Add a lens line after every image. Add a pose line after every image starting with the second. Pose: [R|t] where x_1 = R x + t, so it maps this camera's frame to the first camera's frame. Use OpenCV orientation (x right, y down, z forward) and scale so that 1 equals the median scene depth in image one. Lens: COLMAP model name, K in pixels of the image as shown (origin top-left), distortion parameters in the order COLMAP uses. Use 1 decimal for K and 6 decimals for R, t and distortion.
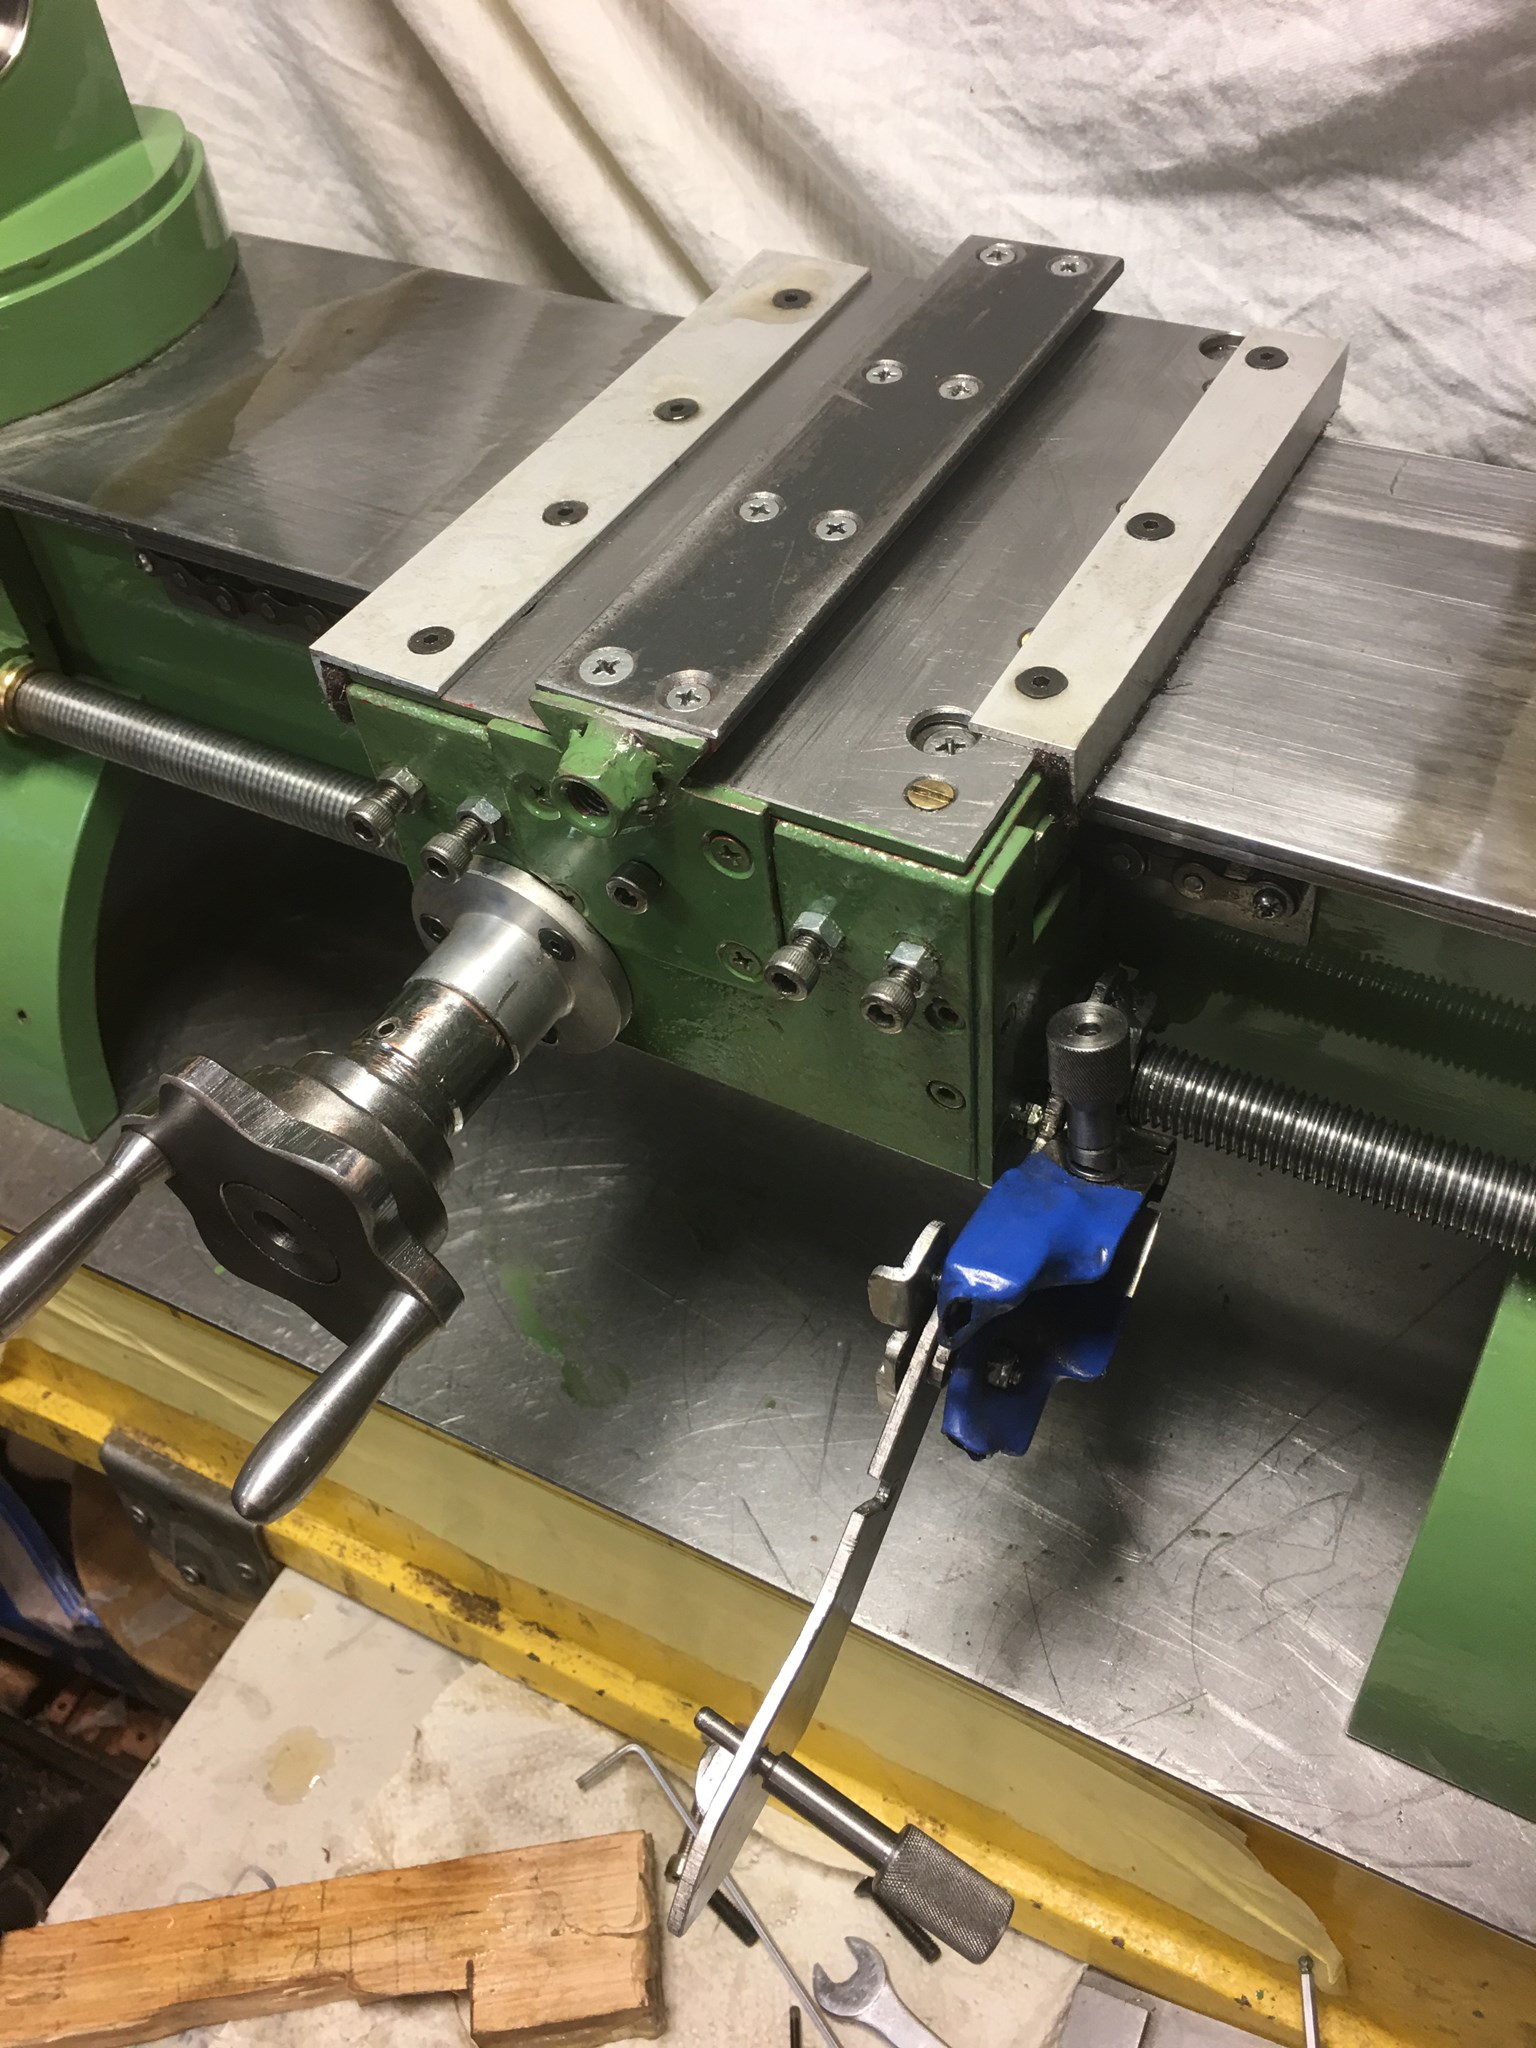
lens RADIAL K [[1750.1, 0, 764.4], [0, 1750.1, 1001.3], [0, 0, 1]] dist [0.060924, -0.093611]
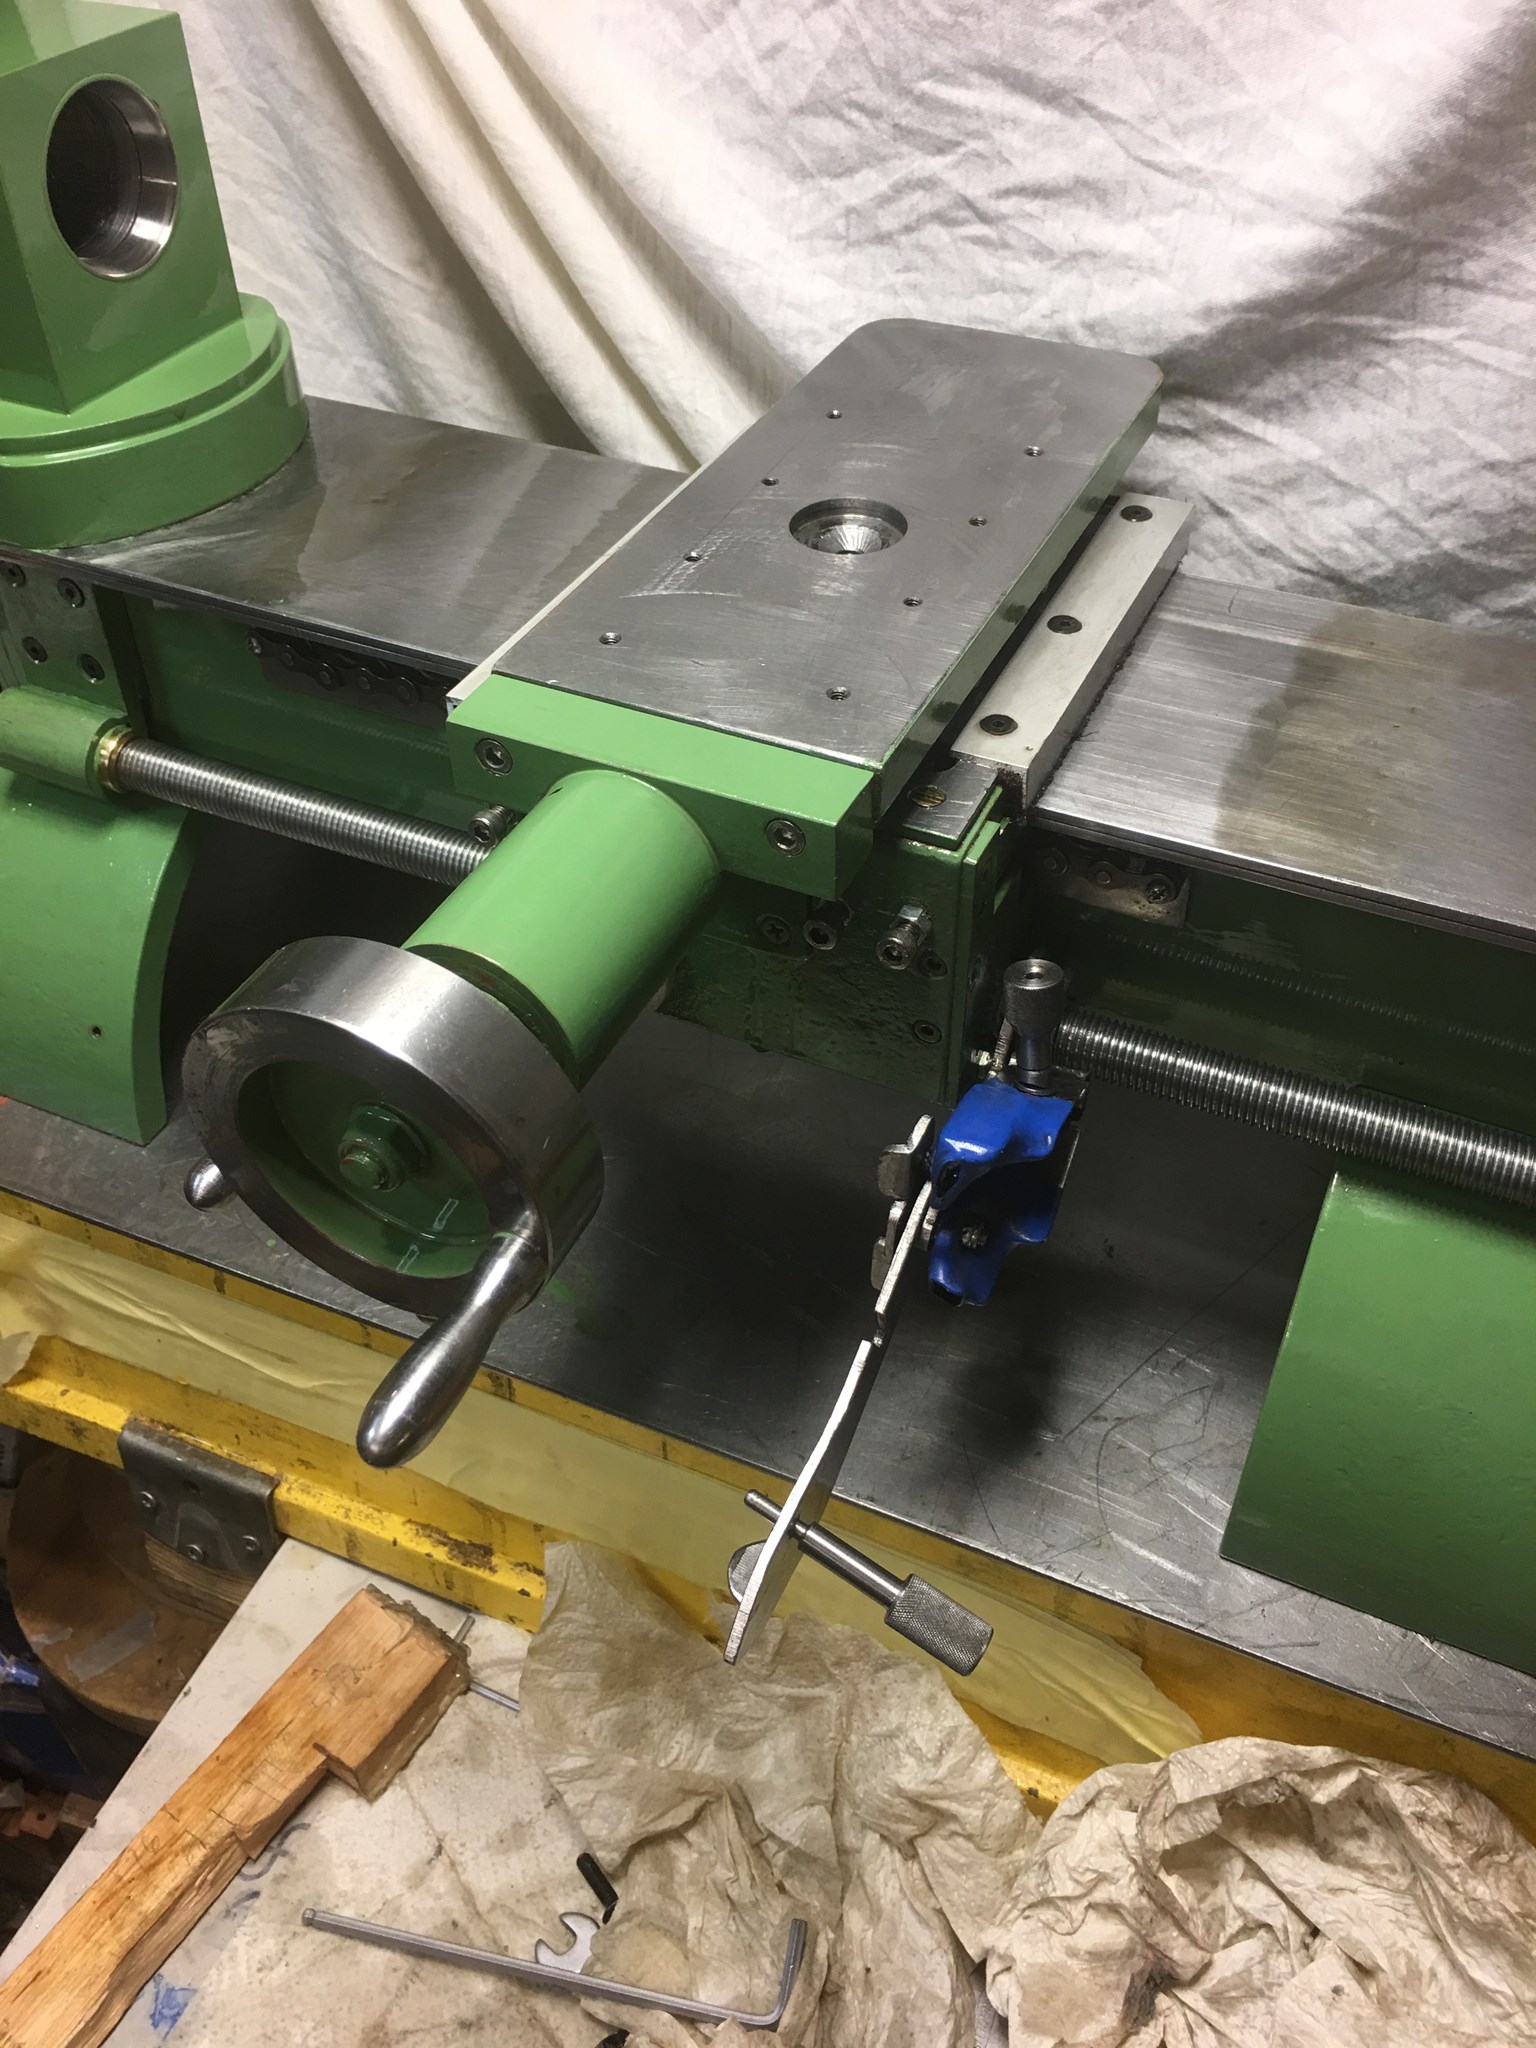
lens RADIAL K [[1725.8, 0, 777.7], [0, 1725.8, 994.3], [0, 0, 1]] dist [0.025127, -0.012832]
pose [[0.993832, 0.009556, 0.110487, -0.115491], [0.001705, 0.994846, -0.101378, 0.118172], [-0.110887, 0.100941, 0.988694, -0.217693]]
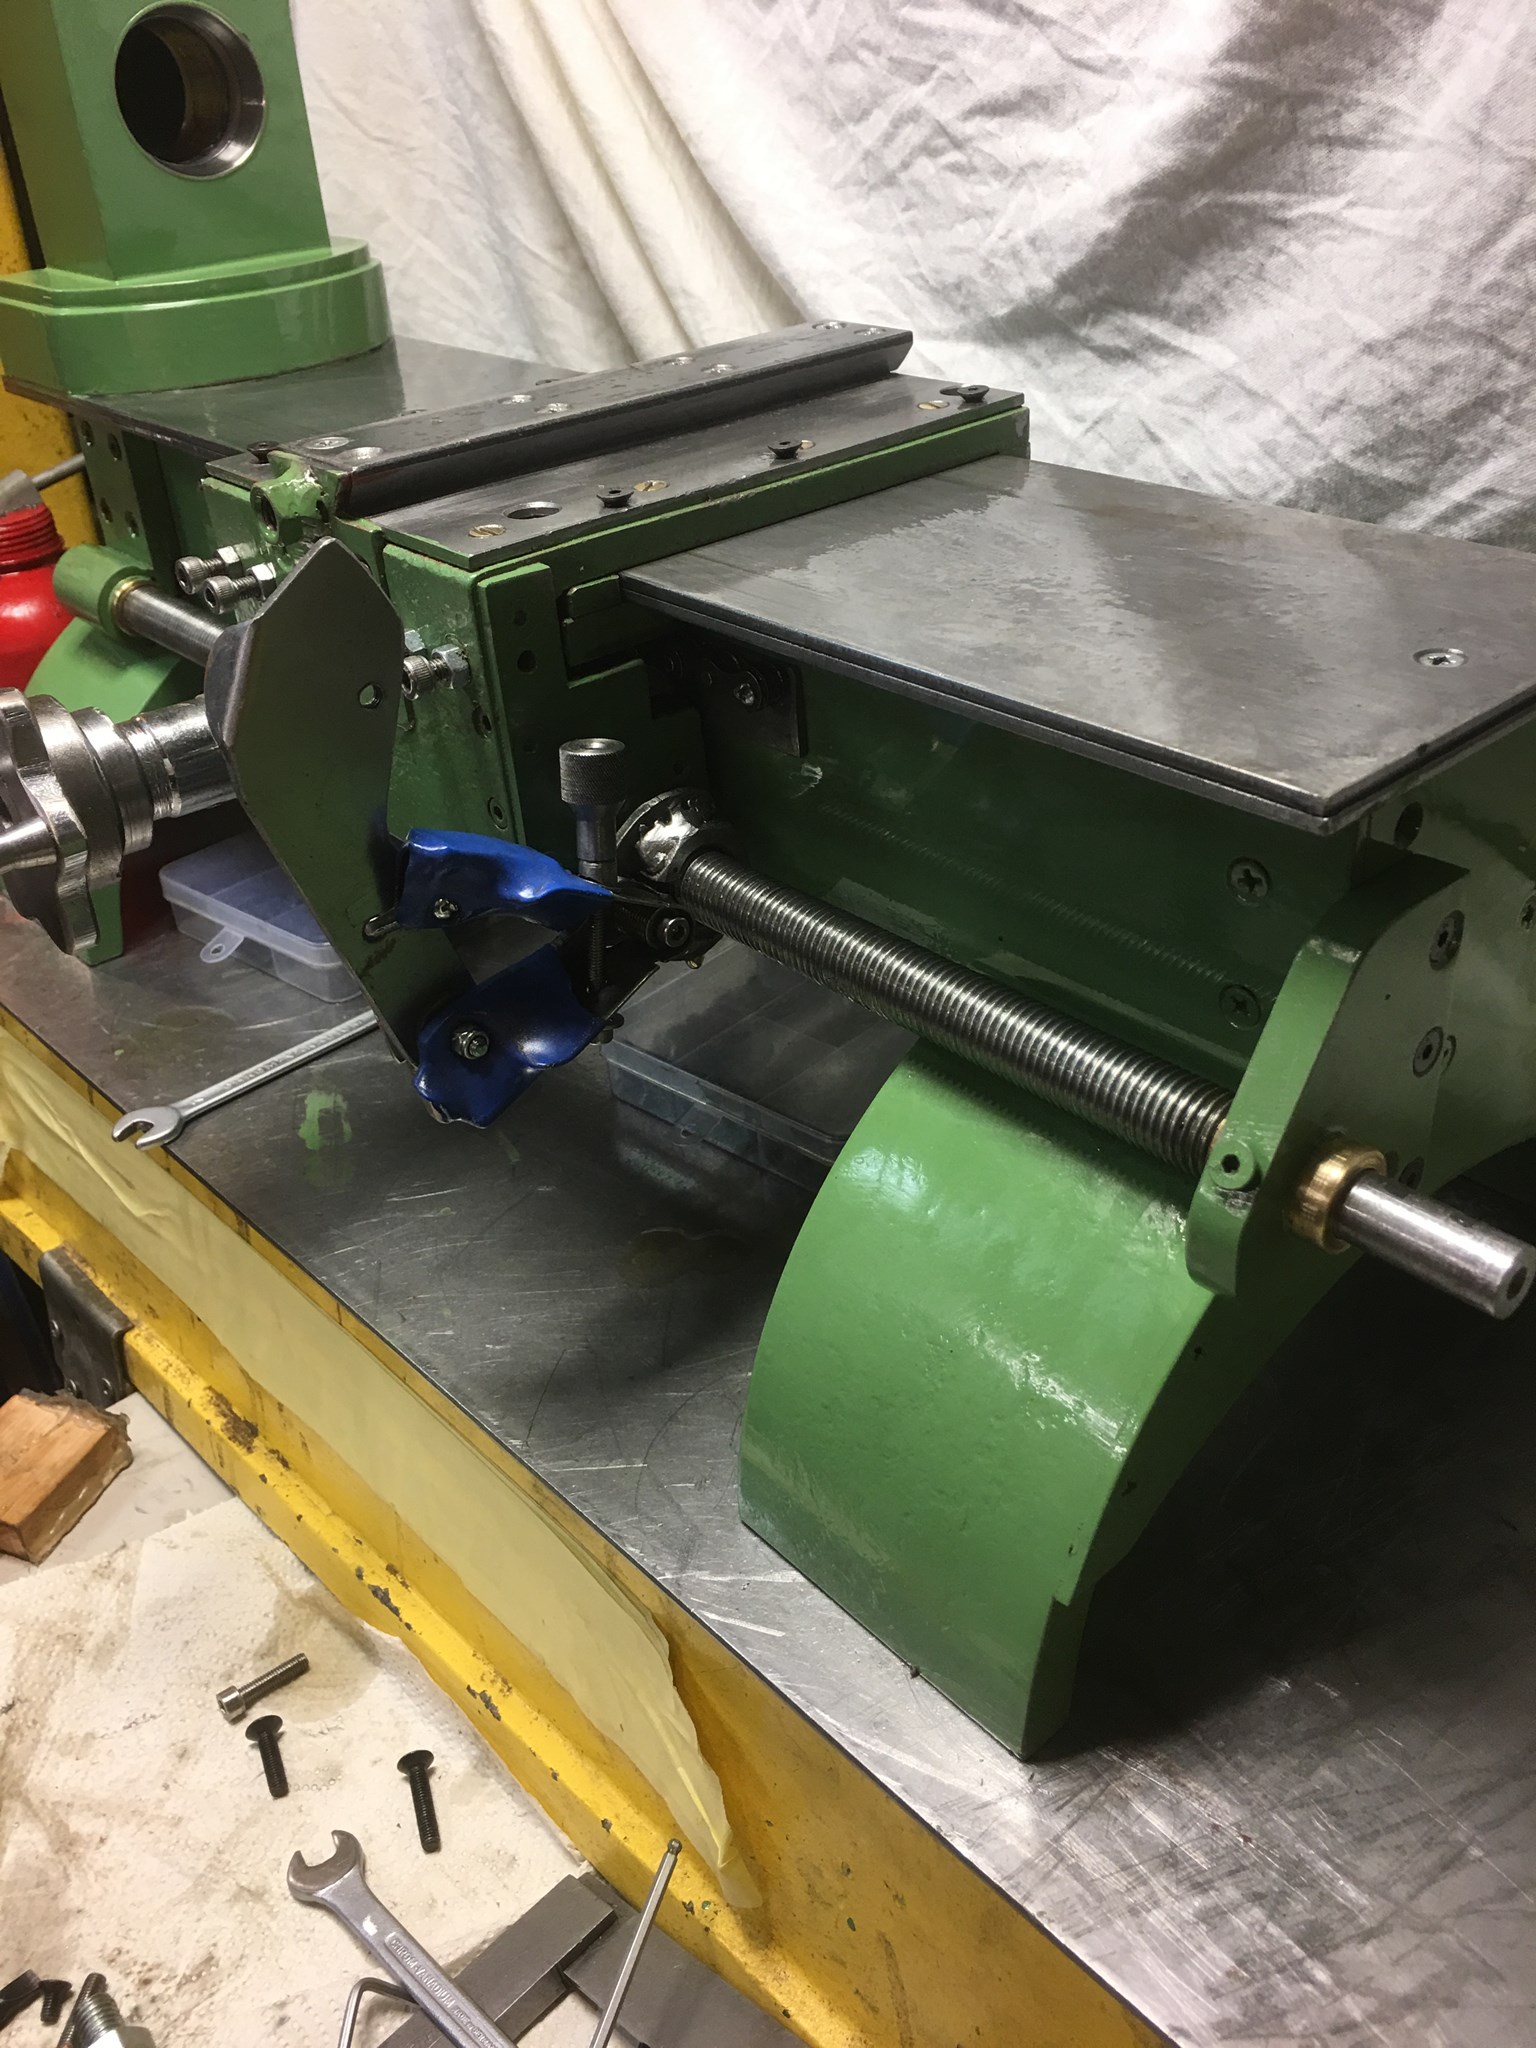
lens RADIAL K [[1757.6, 0, 775.7], [0, 1757.6, 989.9], [0, 0, 1]] dist [0.070165, -0.100628]
pose [[0.940876, 0.193541, -0.278017, 0.514168], [-0.261022, 0.937326, -0.230843, 0.313784], [0.215915, 0.289763, 0.932426, -0.070267]]
